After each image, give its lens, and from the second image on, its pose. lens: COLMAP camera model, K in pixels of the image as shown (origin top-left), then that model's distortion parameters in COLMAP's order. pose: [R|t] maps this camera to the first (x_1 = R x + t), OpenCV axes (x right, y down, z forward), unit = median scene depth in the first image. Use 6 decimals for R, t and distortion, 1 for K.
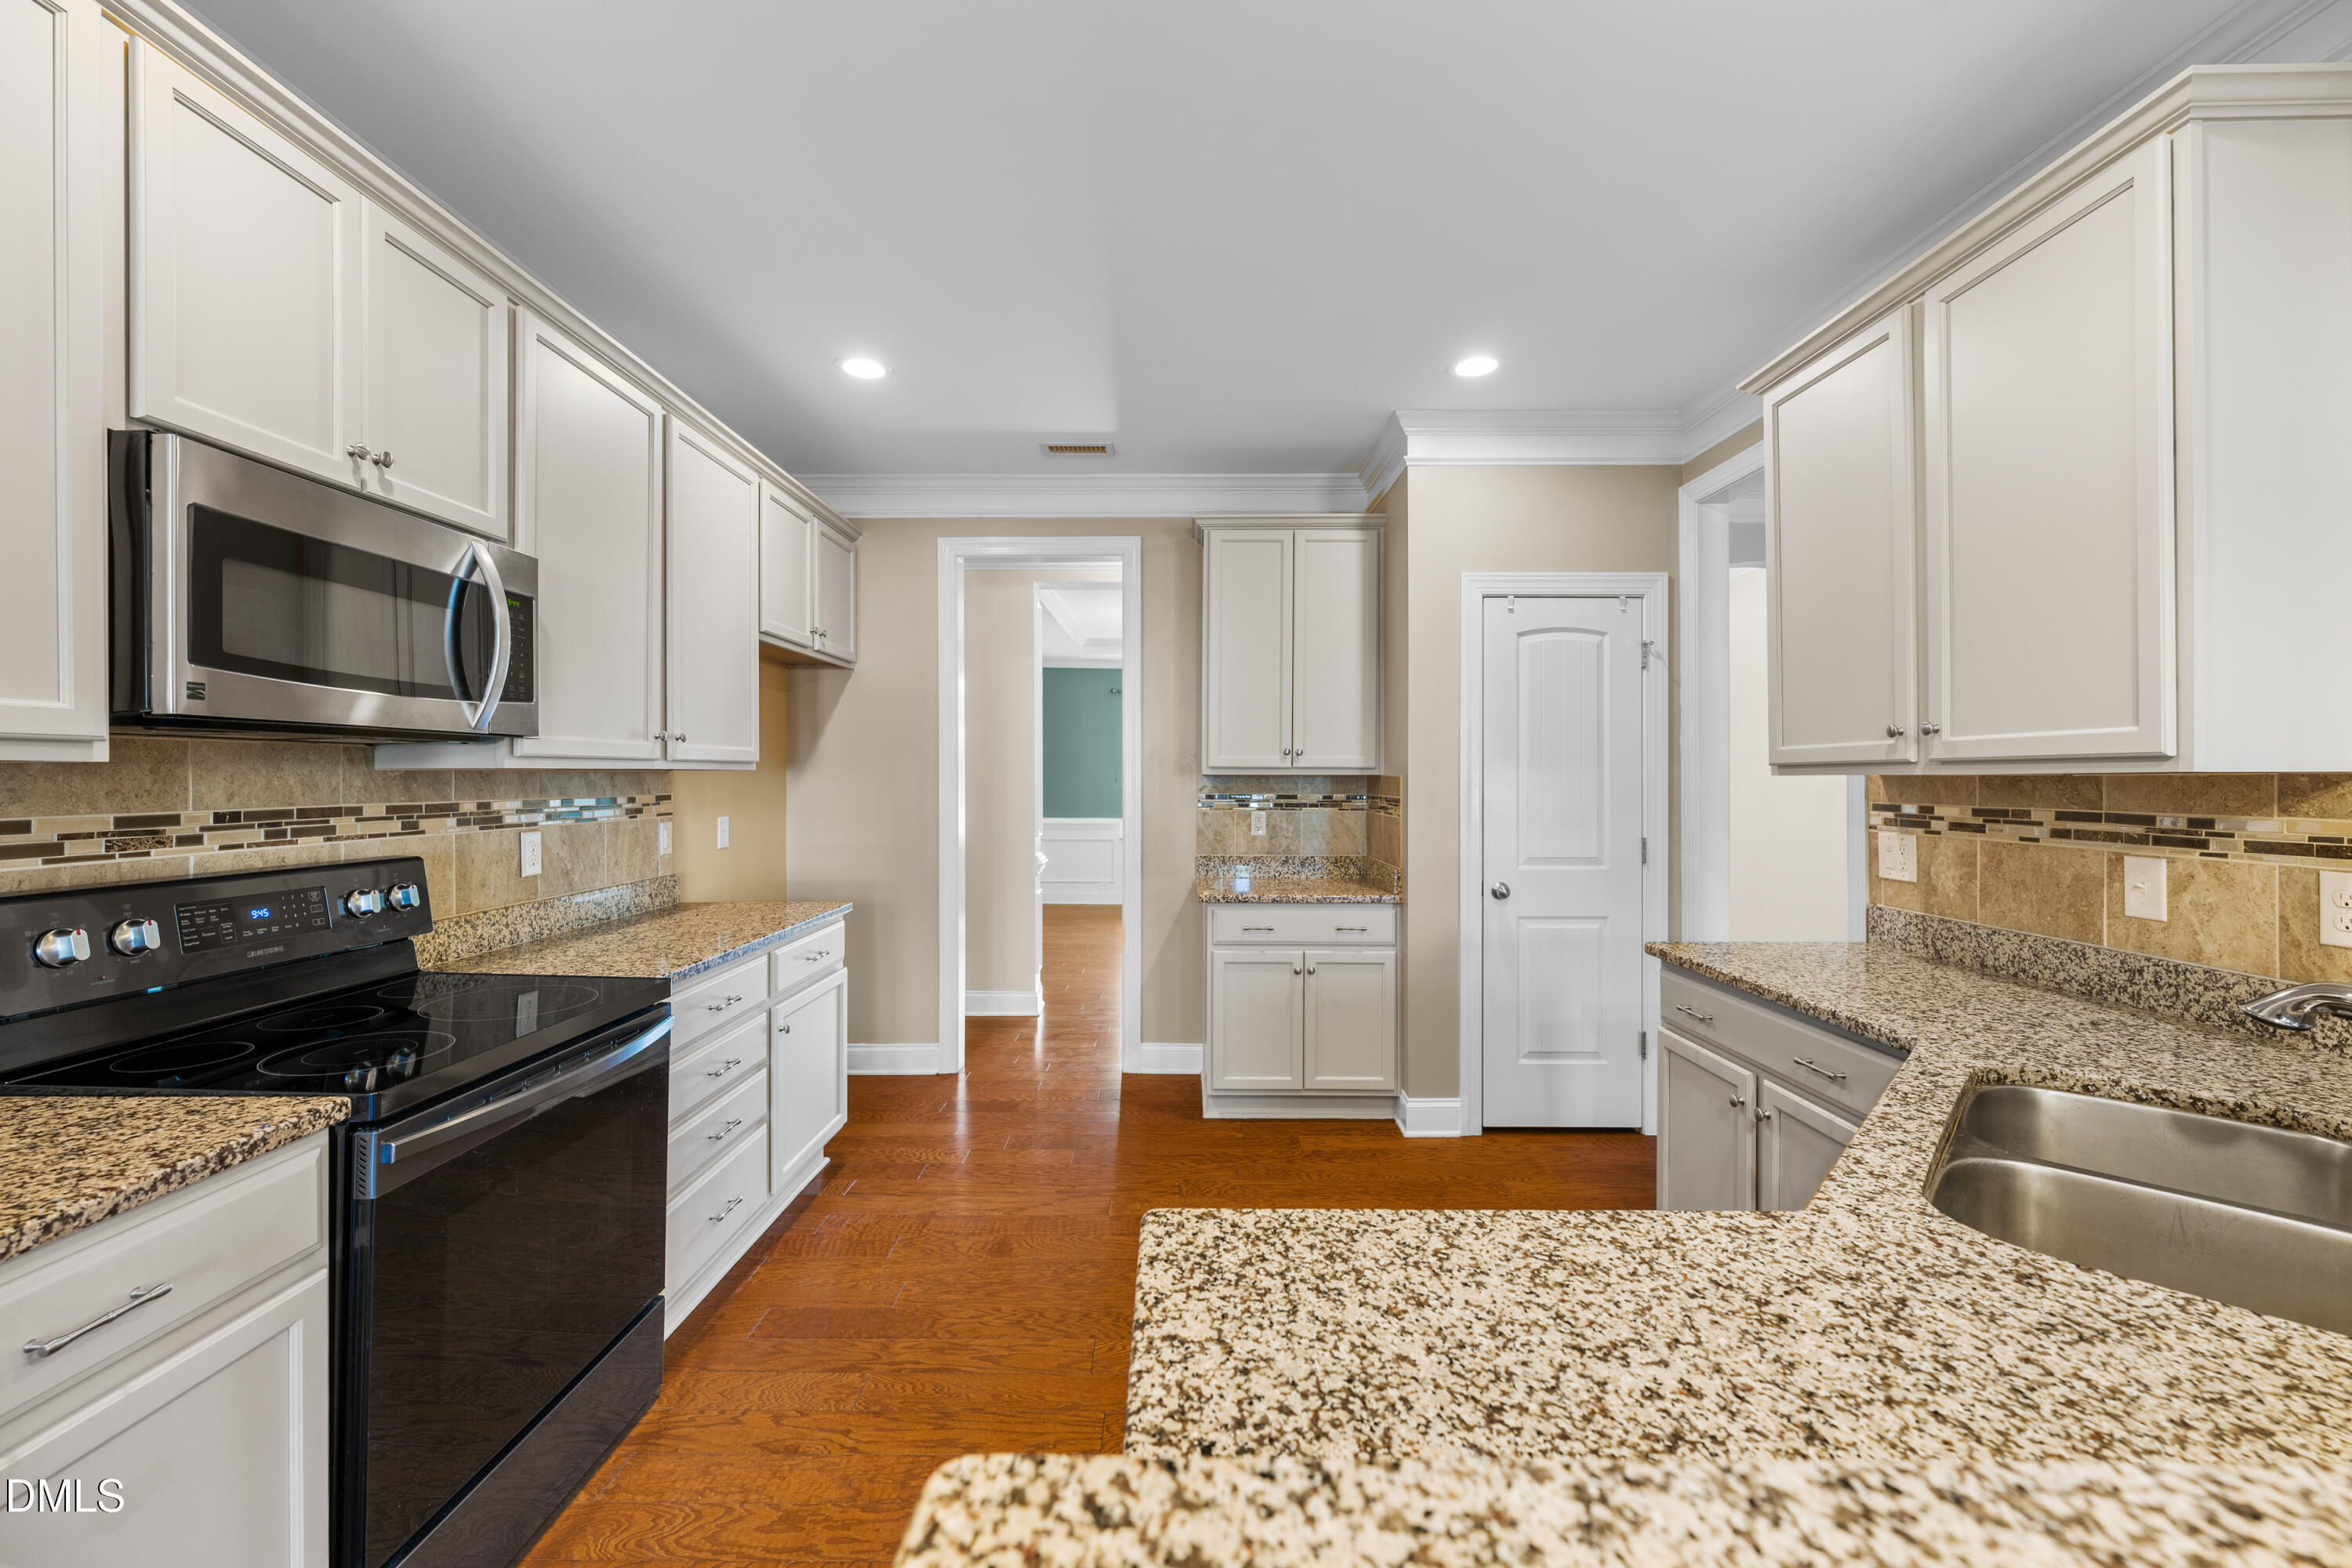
lens RADIAL K [[923.8, 0, 1172.3], [0, 923.8, 775.2], [0, 0, 1]] dist [-0.000754, 0.000234]
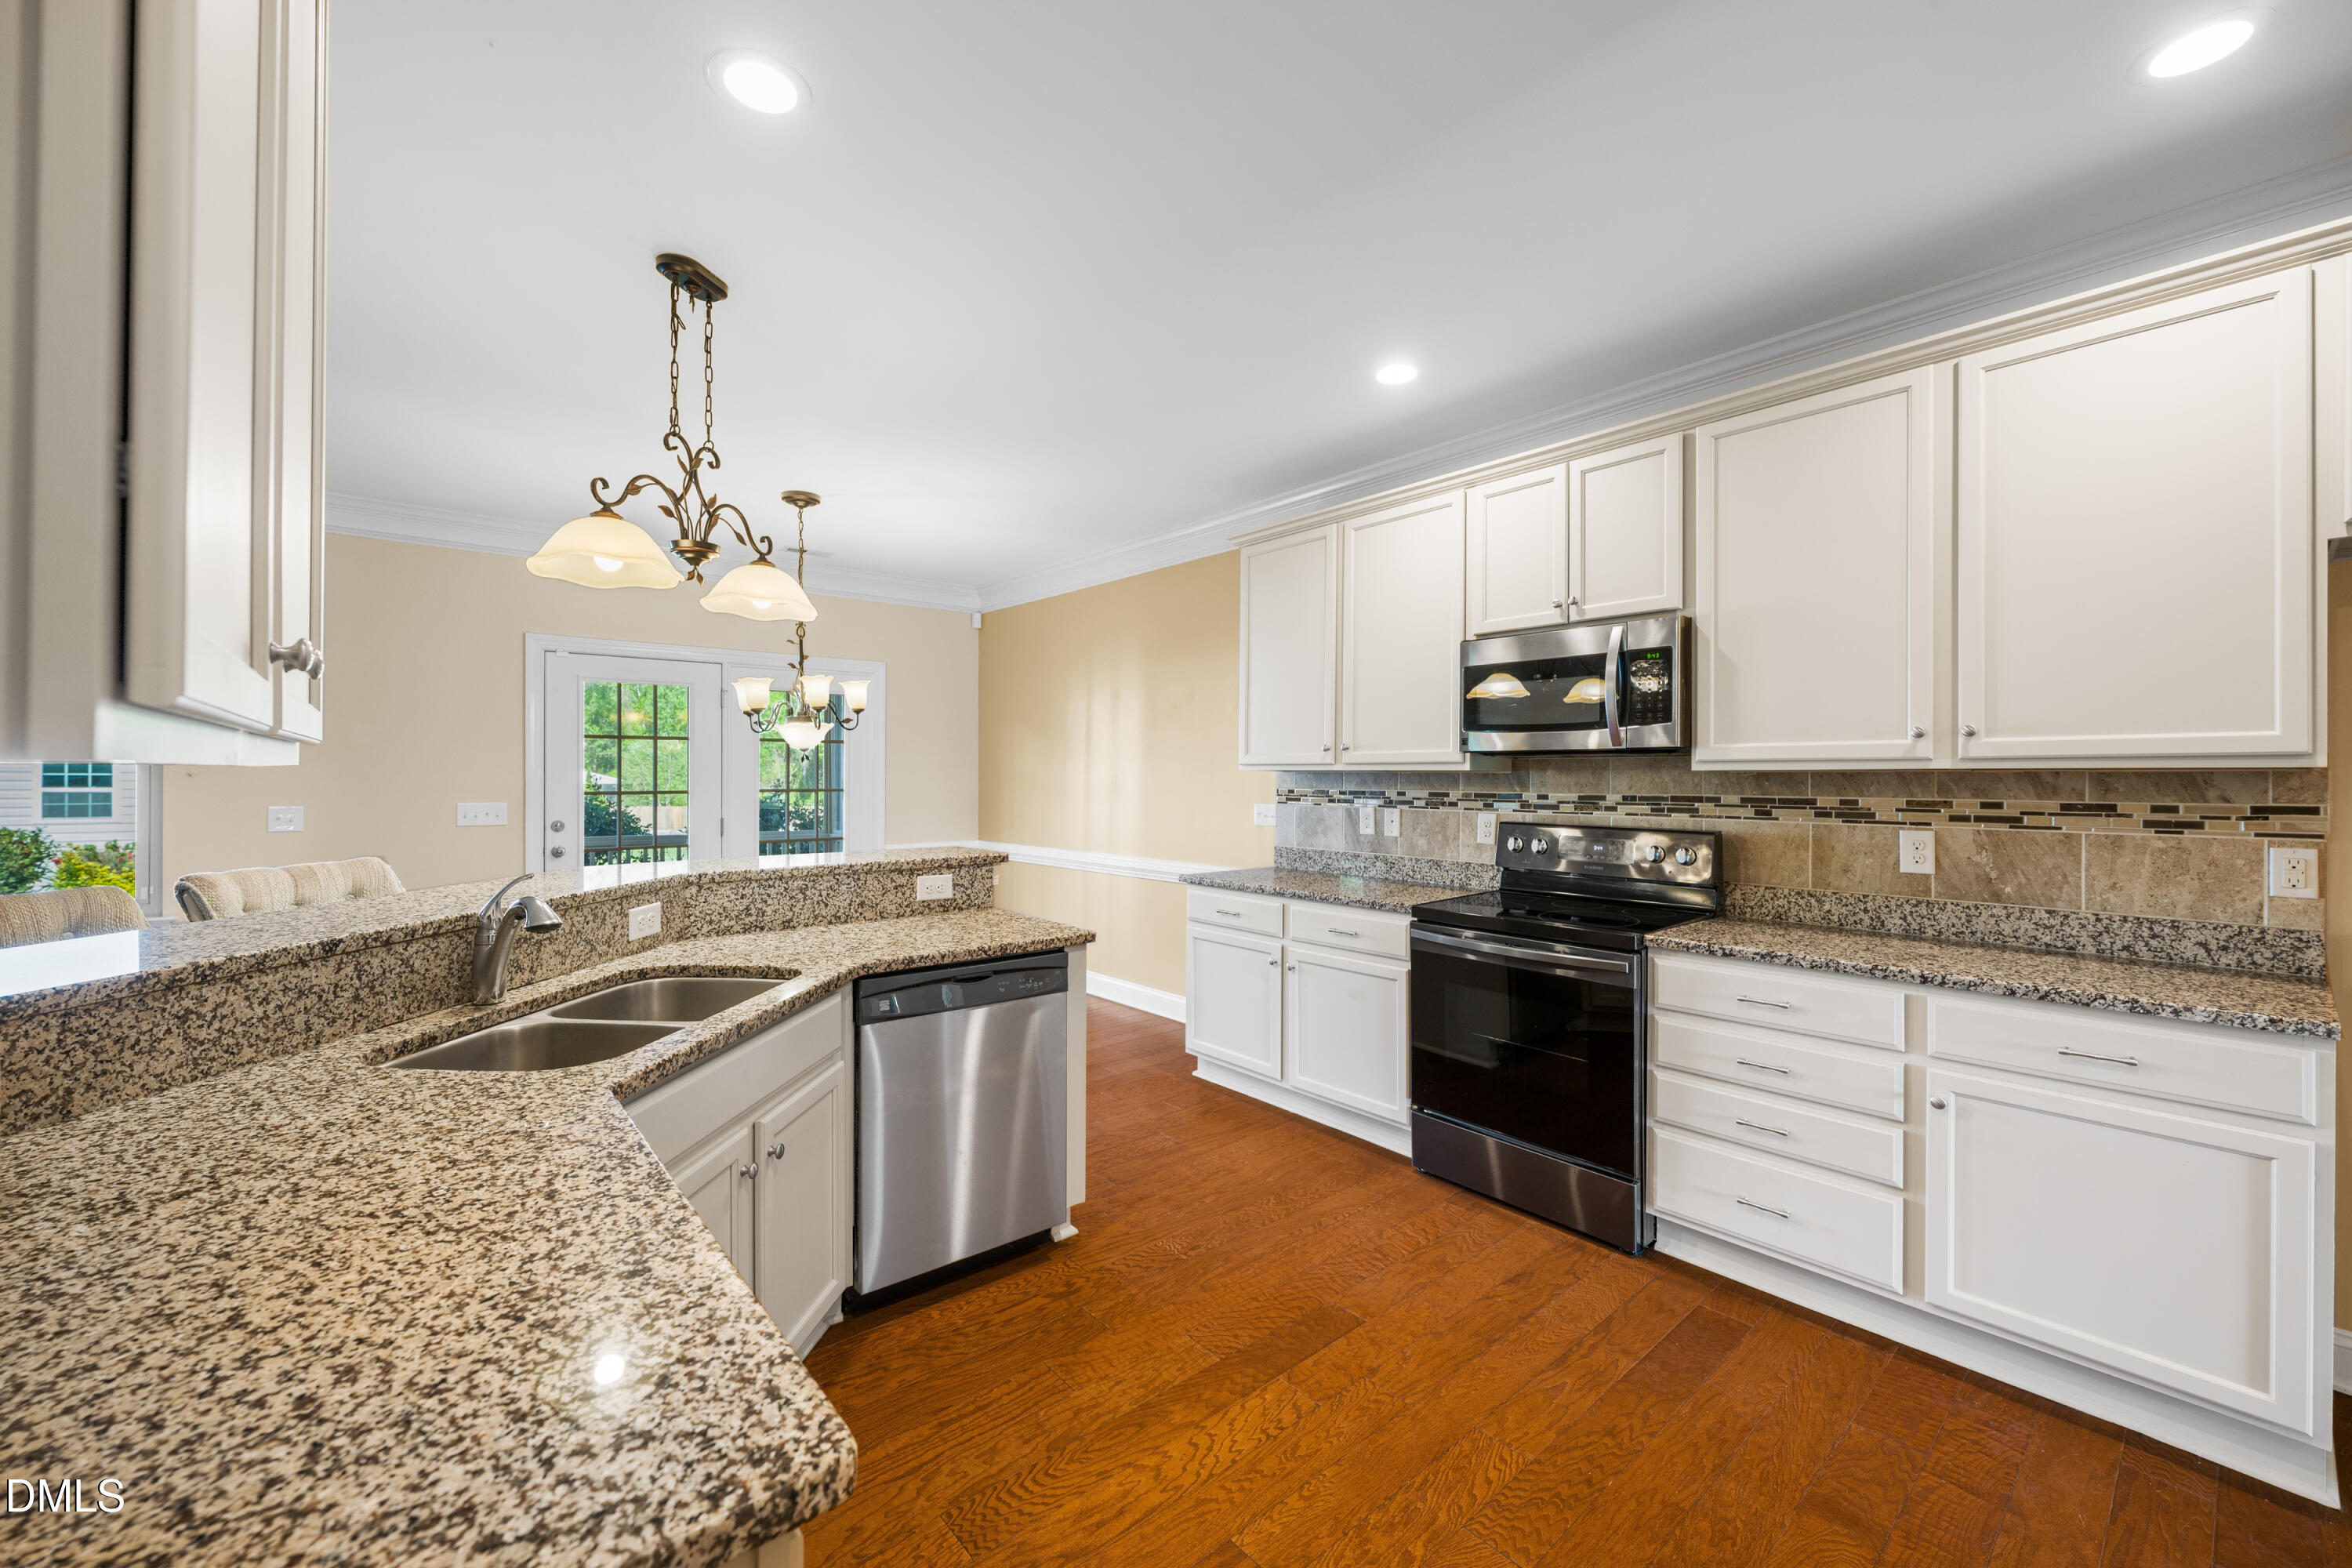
lens RADIAL K [[923.8, 0, 1171.5], [0, 923.8, 775.5], [0, 0, 1]] dist [-0.000754, 0.000234]
pose [[-0.760855, -0.002688, -0.648917, 0.769987], [-0.002554, 0.999996, -0.001148, 0.003593], [0.648917, 0.000784, -0.760859, 1.569968]]
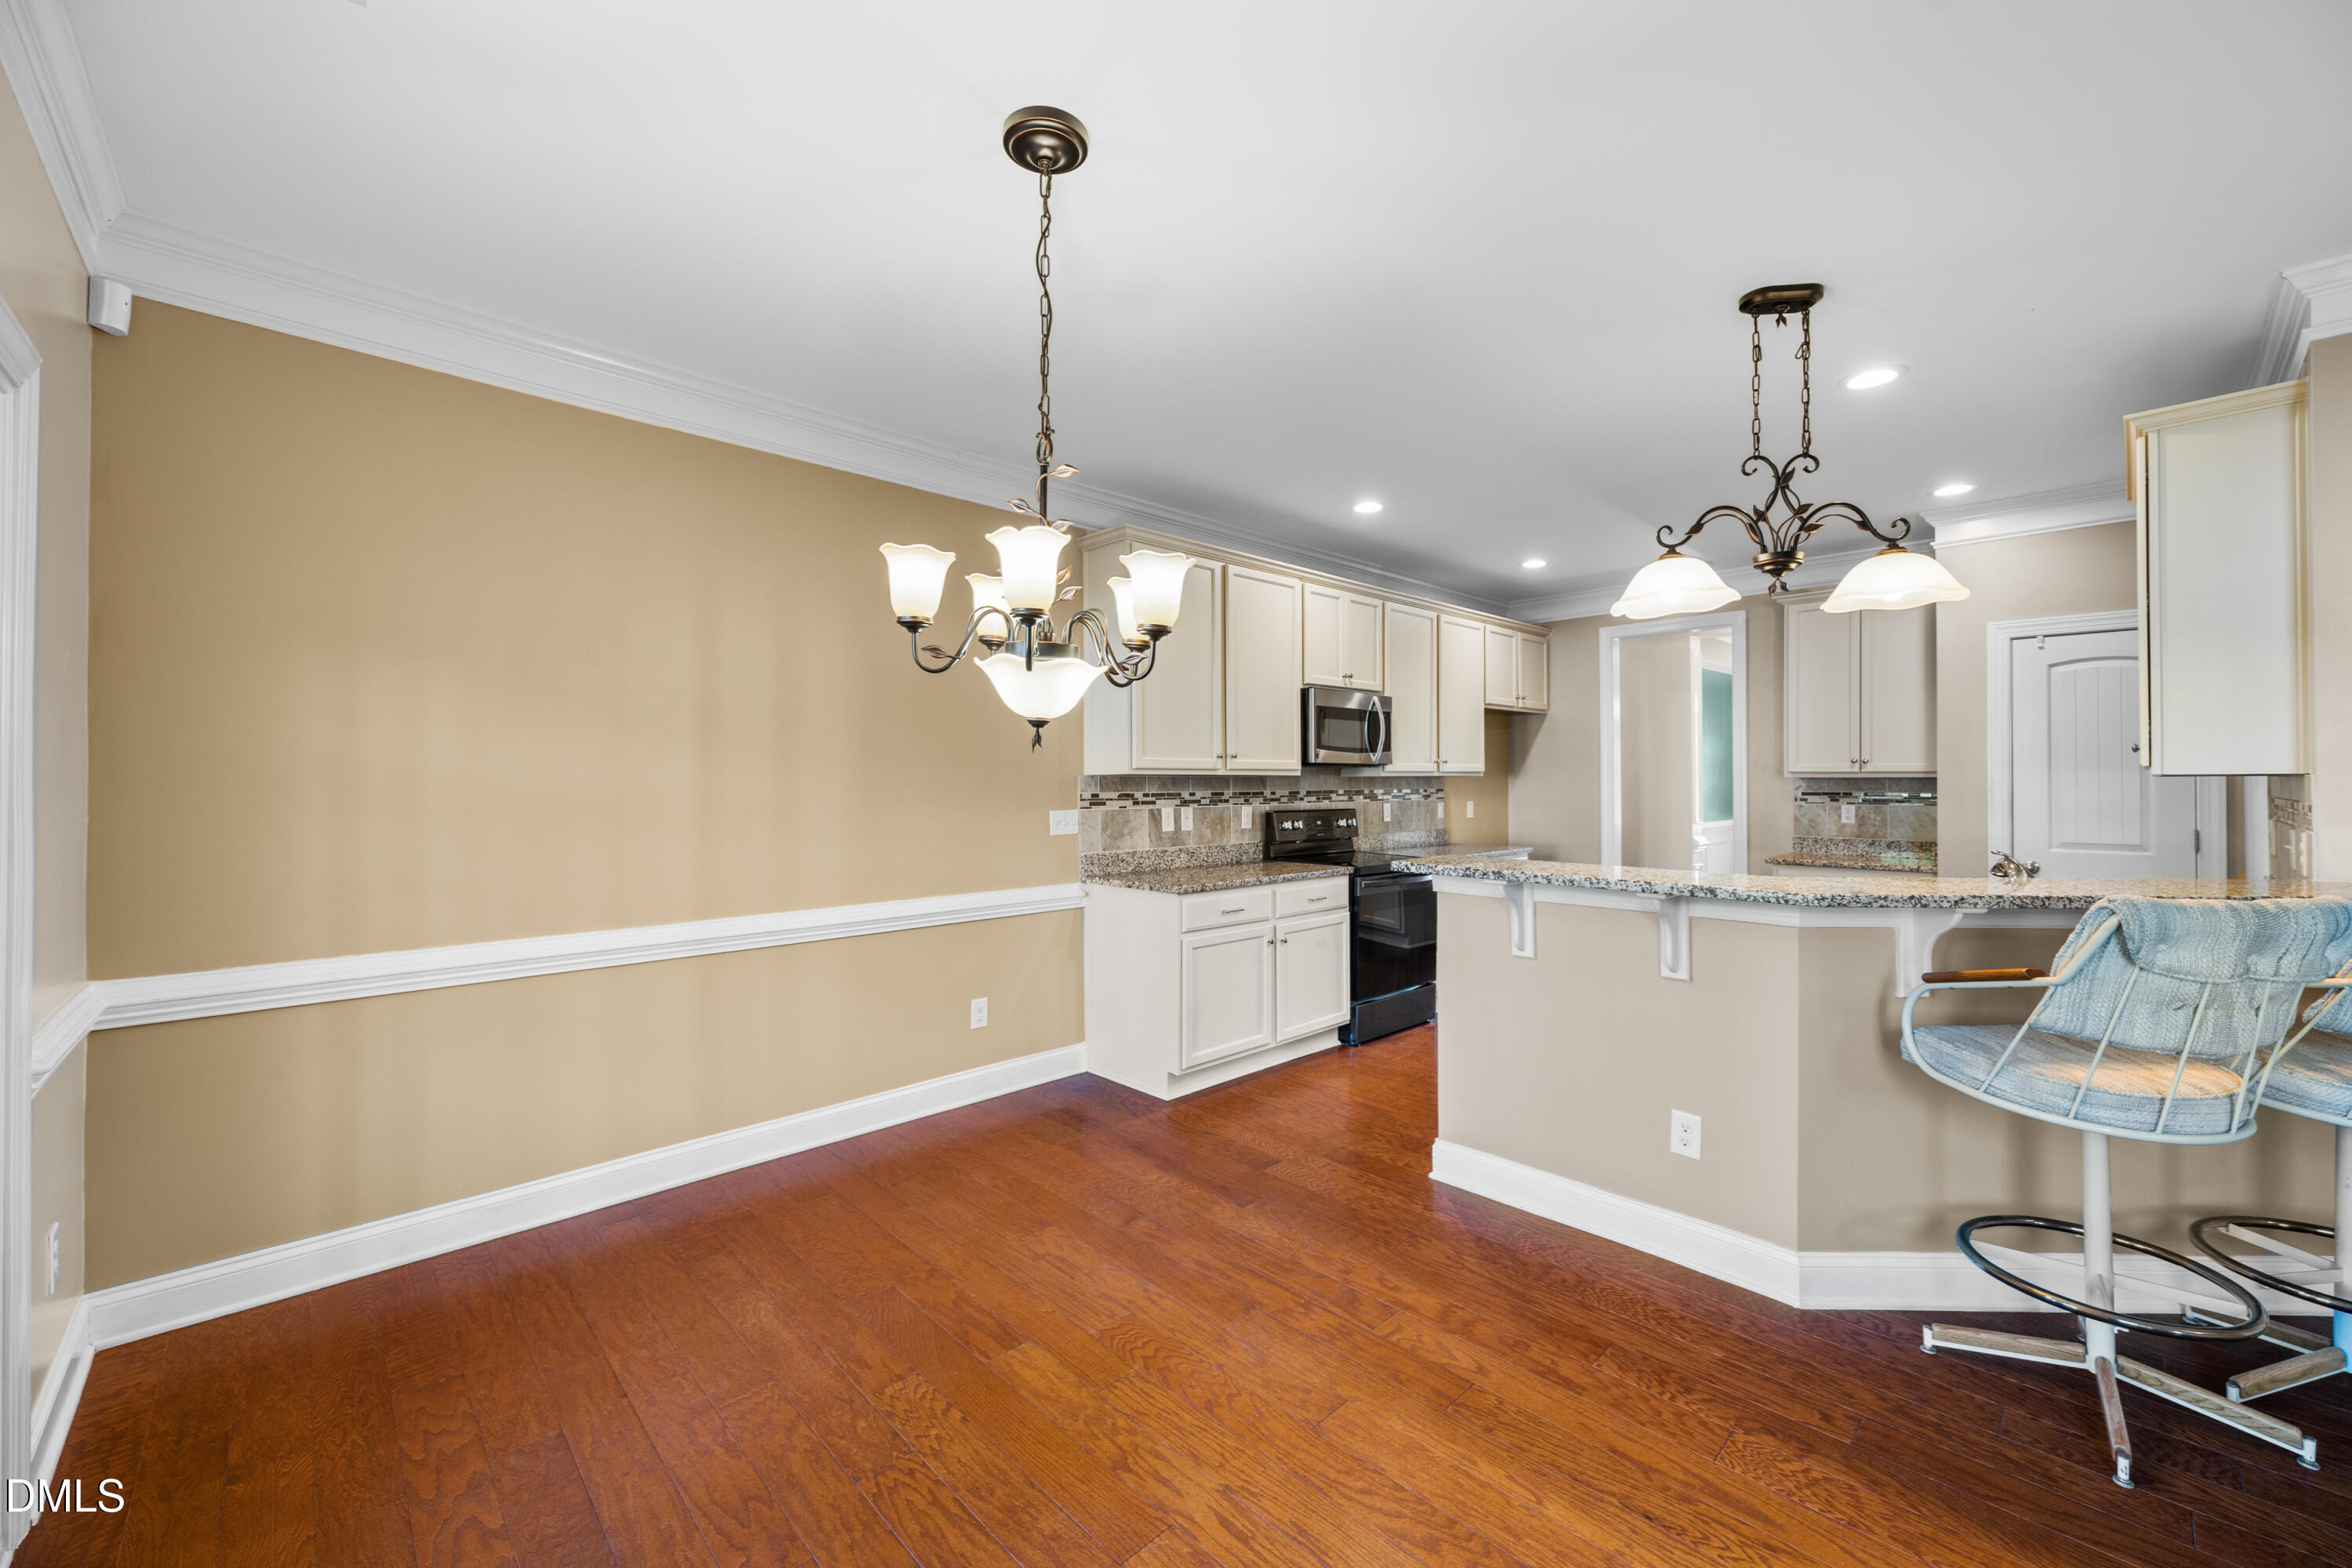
lens RADIAL K [[923.8, 0, 1175.4], [0, 923.8, 775.7], [0, 0, 1]] dist [-0.000754, 0.000234]
pose [[0.695036, -0.004760, -0.718959, 0.789442], [0.002131, 0.999987, -0.004560, 0.001750], [0.718972, 0.001637, 0.695037, -1.296120]]
